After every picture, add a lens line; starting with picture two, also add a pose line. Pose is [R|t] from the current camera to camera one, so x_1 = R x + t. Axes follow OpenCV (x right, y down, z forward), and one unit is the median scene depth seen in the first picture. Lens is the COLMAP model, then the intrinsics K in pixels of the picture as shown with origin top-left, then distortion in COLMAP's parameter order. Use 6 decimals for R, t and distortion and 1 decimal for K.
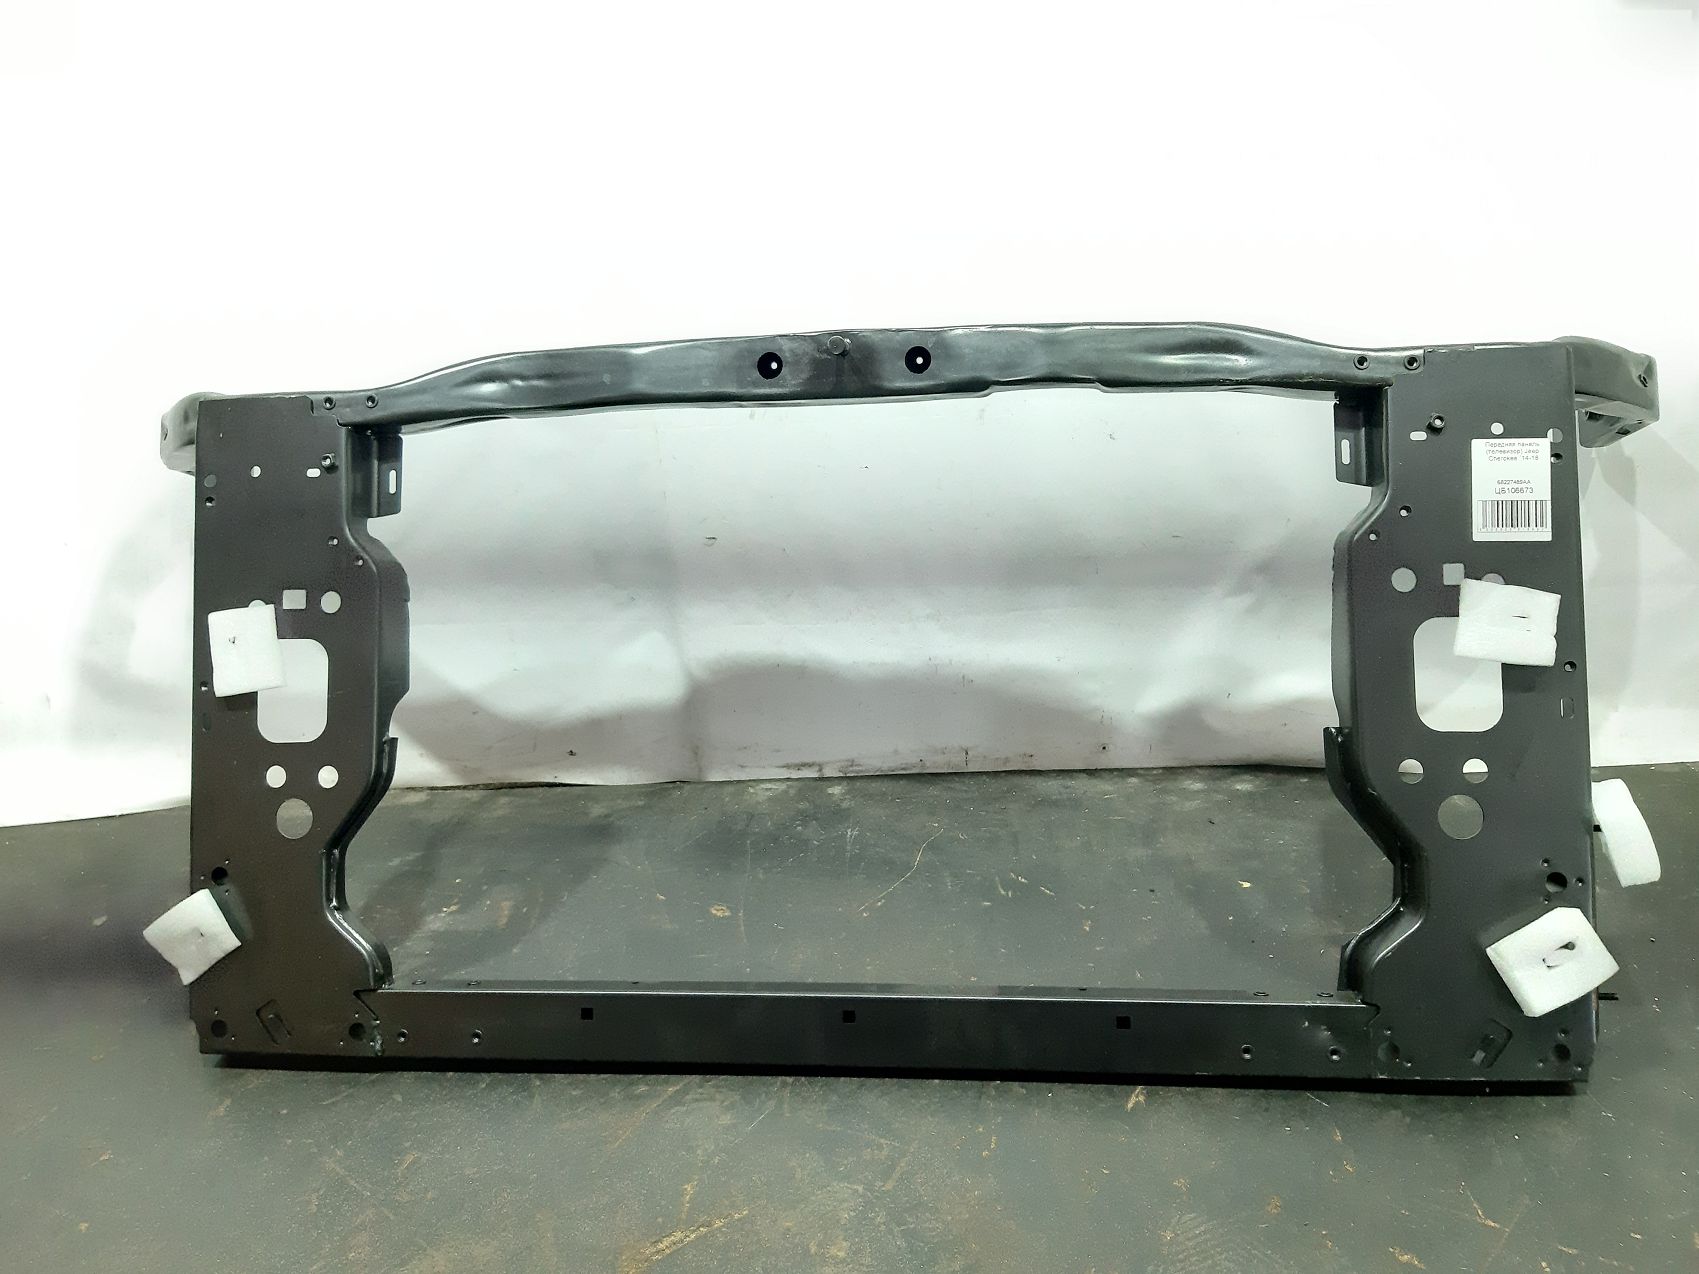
lens RADIAL K [[1346.5, 0, 856.1], [0, 1346.5, 624.9], [0, 0, 1]] dist [0.067931, -0.137513]
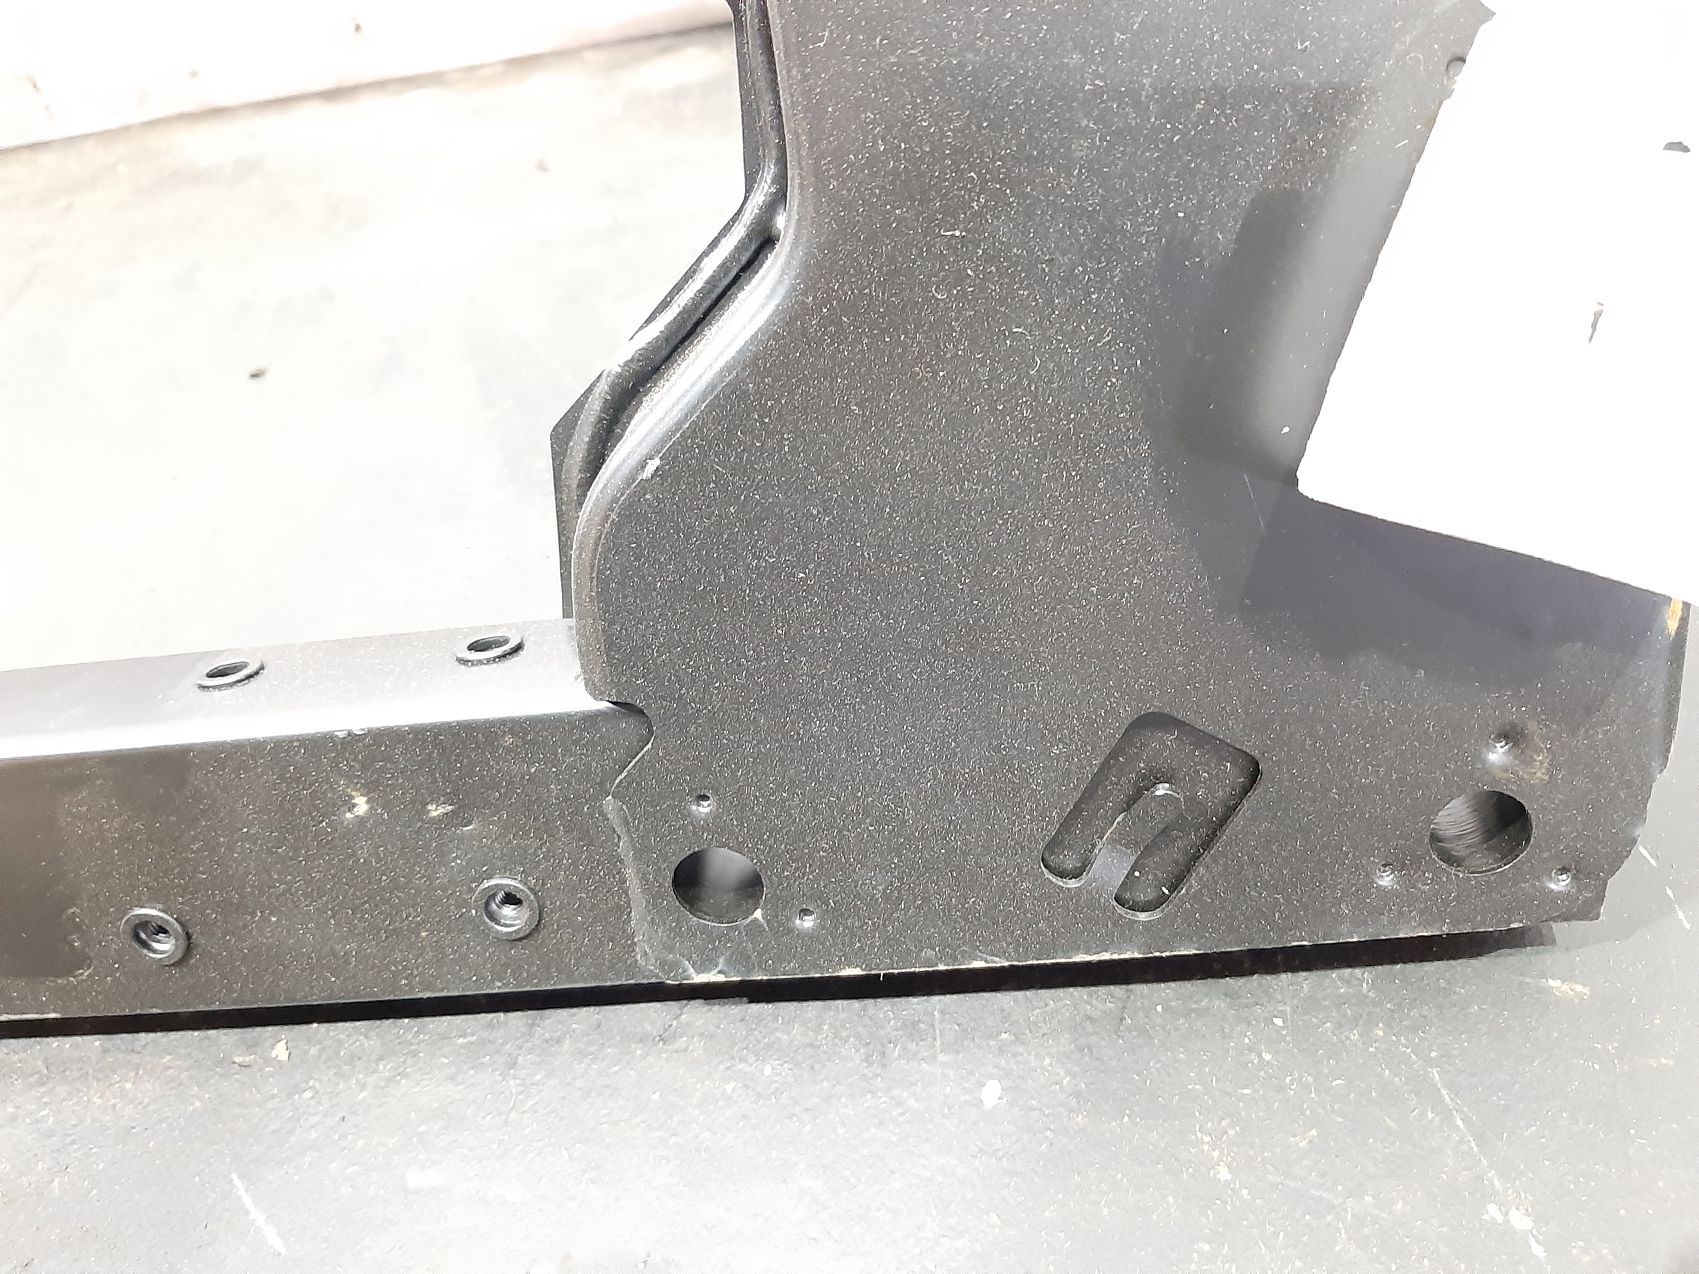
lens RADIAL K [[1346.5, 0, 845.7], [0, 1346.5, 639.1], [0, 0, 1]] dist [0.067931, -0.137513]
pose [[0.991998, -0.125761, 0.011124, 0.351712], [0.109309, 0.899621, 0.422768, 0.157288], [-0.063176, -0.418169, 0.906170, 0.687998]]
